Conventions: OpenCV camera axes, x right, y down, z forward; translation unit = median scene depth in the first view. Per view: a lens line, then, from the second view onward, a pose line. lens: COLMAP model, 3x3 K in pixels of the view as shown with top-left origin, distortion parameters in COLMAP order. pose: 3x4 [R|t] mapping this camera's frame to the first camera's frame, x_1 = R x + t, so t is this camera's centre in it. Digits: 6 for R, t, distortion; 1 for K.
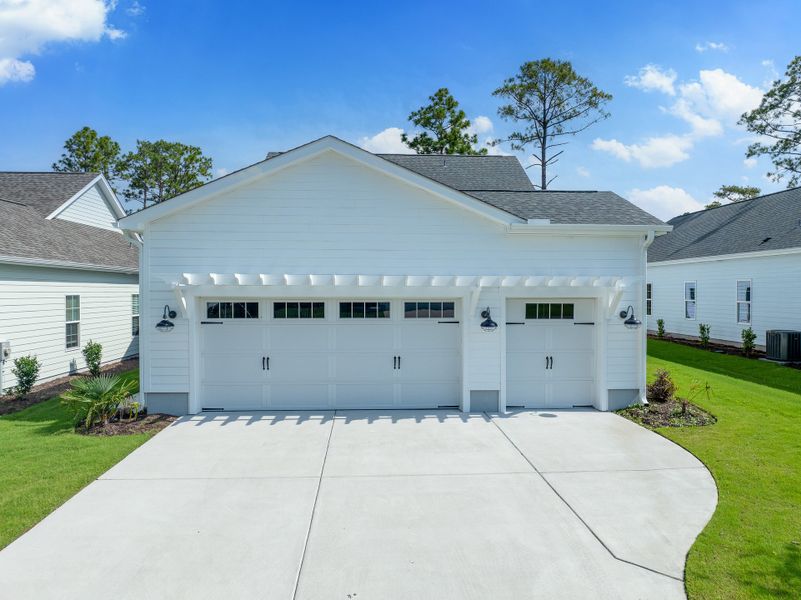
lens RADIAL K [[563.2, 0, 401.5], [0, 563.2, 304.0], [0, 0, 1]] dist [-0.036392, 0.002637]
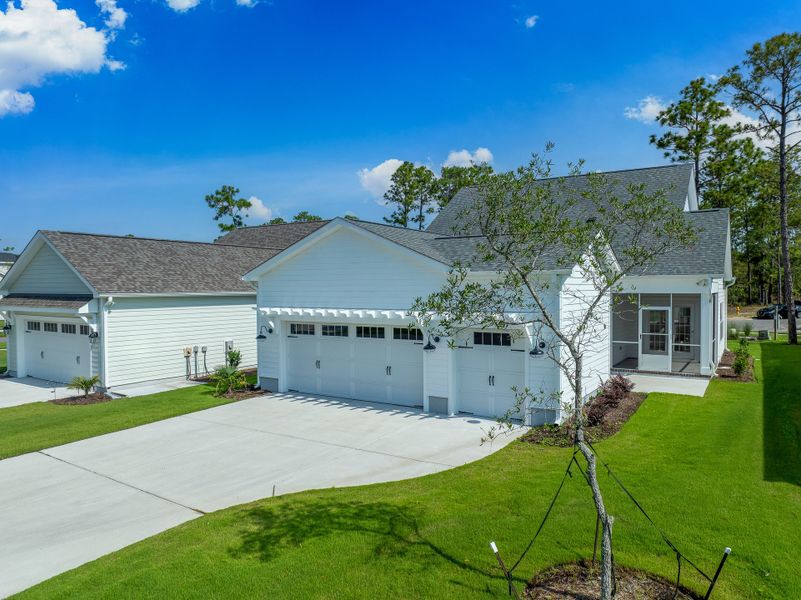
lens RADIAL K [[563.2, 0, 401.1], [0, 563.2, 296.4], [0, 0, 1]] dist [-0.036392, 0.002637]
pose [[0.812497, 0.002516, -0.582960, 0.833881], [-0.005617, 0.999978, -0.003513, -0.076329], [0.582938, 0.006129, 0.812493, -0.123822]]
